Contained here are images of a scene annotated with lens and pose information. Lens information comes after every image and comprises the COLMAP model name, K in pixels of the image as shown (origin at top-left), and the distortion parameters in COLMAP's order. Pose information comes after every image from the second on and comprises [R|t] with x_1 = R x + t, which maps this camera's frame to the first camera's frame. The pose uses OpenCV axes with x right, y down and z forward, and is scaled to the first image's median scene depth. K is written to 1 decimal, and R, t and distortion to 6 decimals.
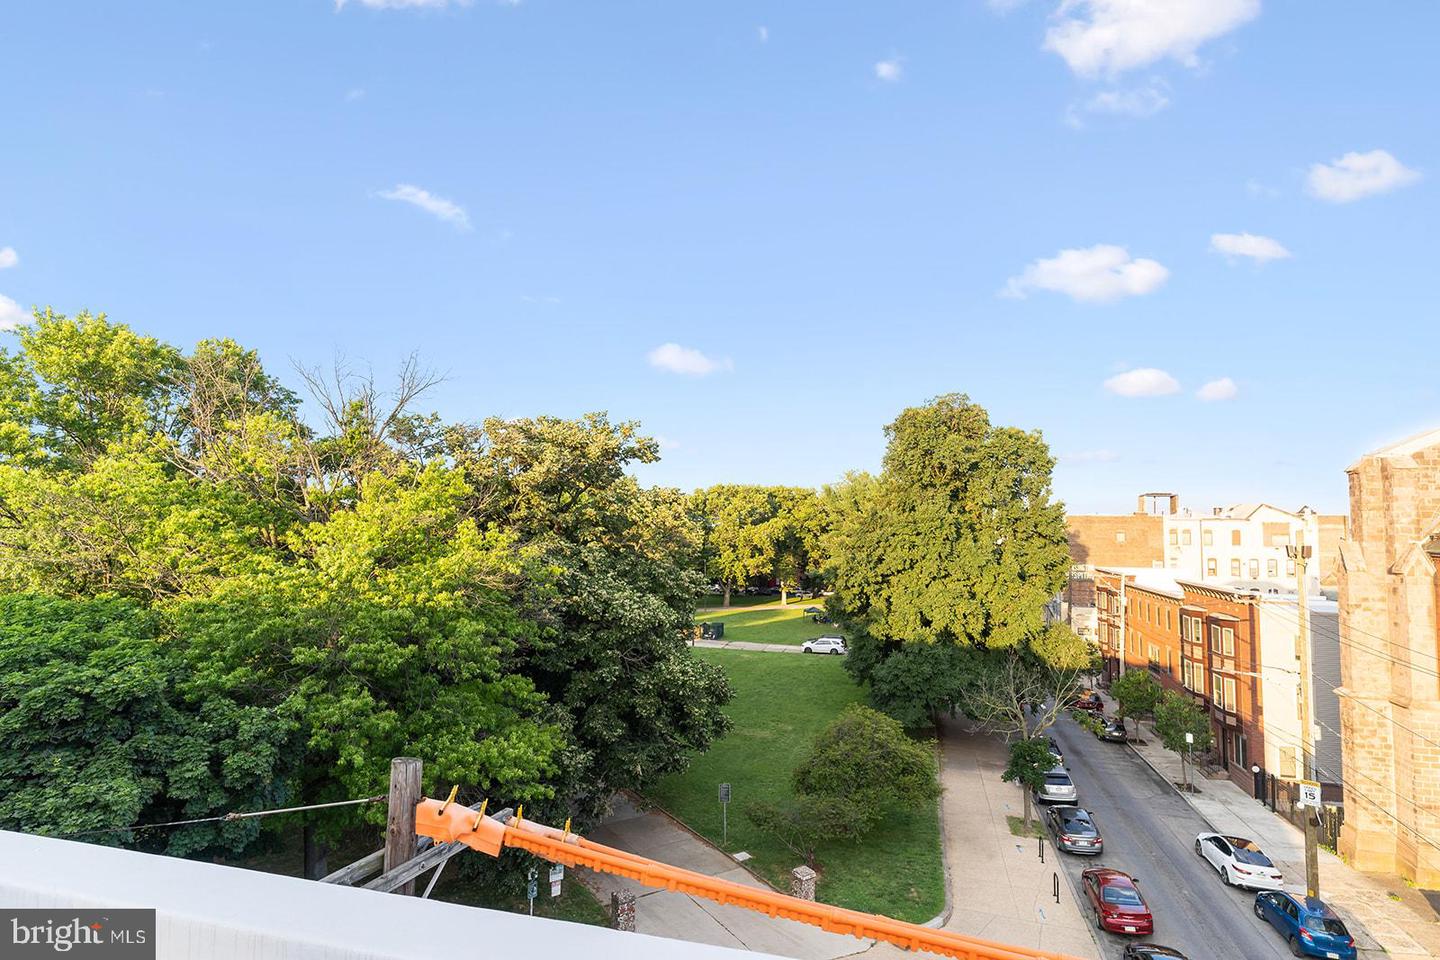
lens RADIAL K [[753.8, 0, 719.8], [0, 753.8, 477.8], [0, 0, 1]] dist [-0.006312, -0.000172]
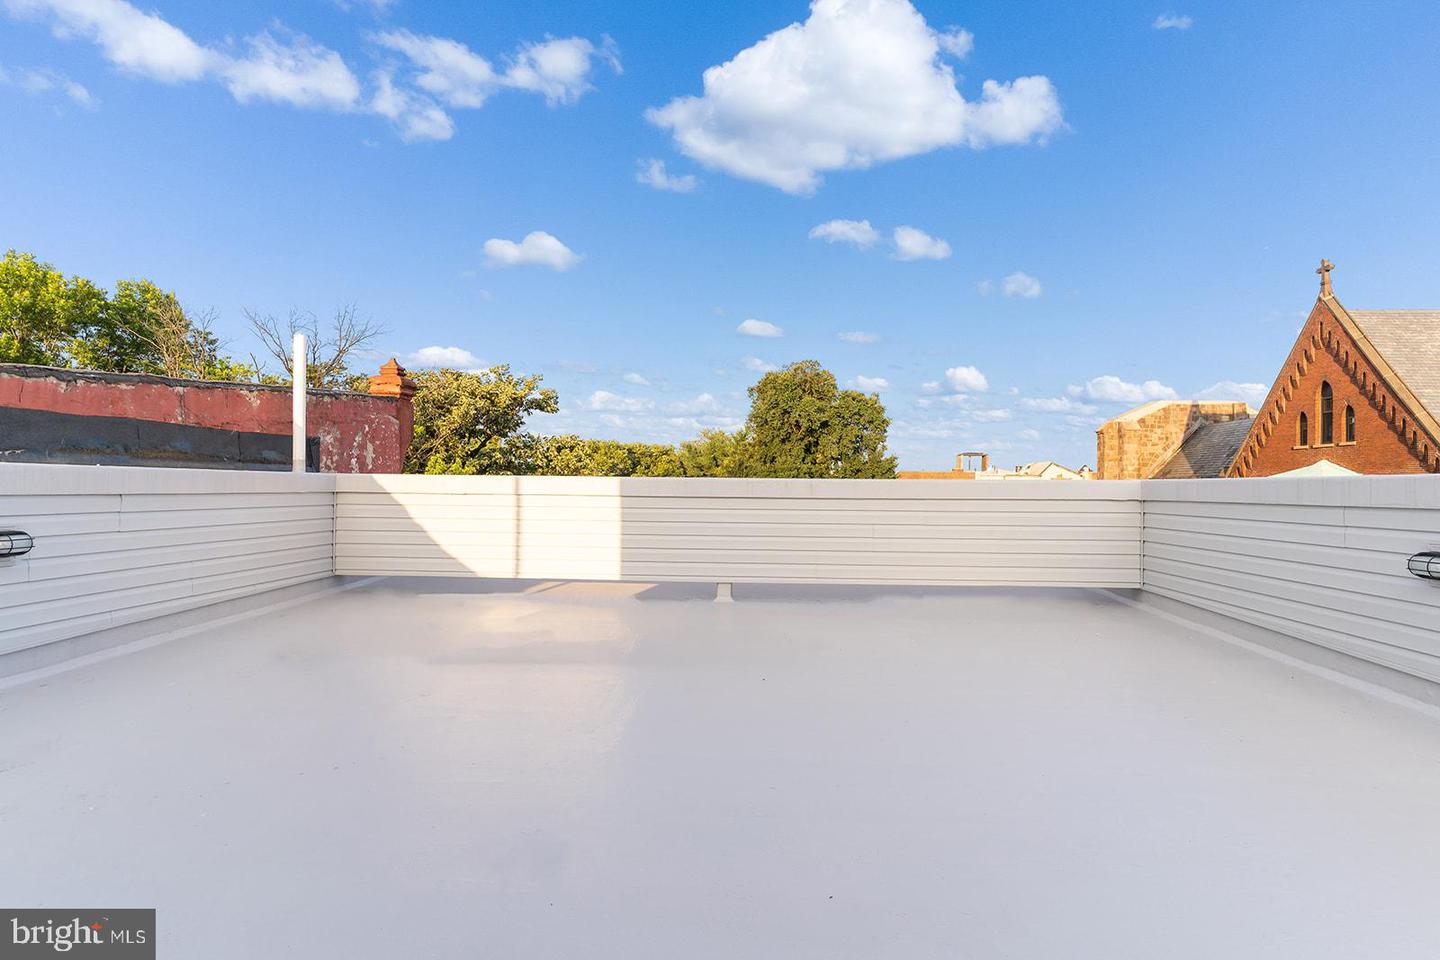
lens RADIAL K [[741.2, 0, 724.8], [0, 741.2, 480.2], [0, 0, 1]] dist [-0.000067, -0.000625]
pose [[0.979731, 0.004708, 0.200261, -0.043721], [-0.016597, 0.998194, 0.057730, 0.007597], [-0.199628, -0.059884, 0.978040, -0.098319]]
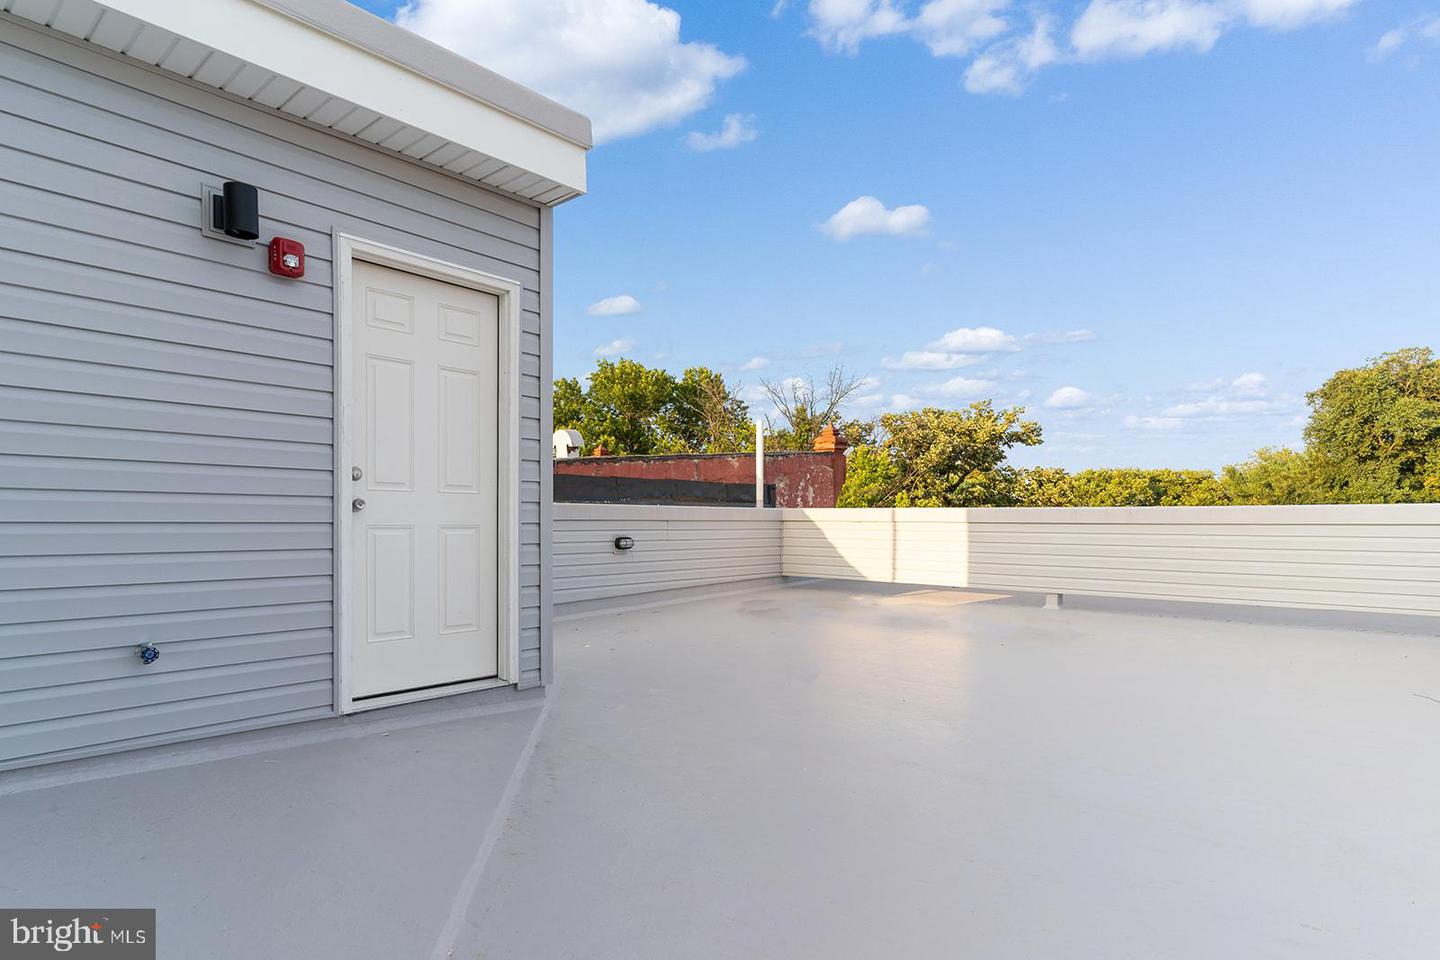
lens RADIAL K [[766.5, 0, 711.9], [0, 766.5, 502.4], [0, 0, 1]] dist [-0.001688, 0.000544]
pose [[0.898900, -0.012911, -0.437963, -0.019797], [0.031624, 0.998871, 0.035460, 0.006167], [0.437010, -0.045726, 0.898294, -0.136003]]
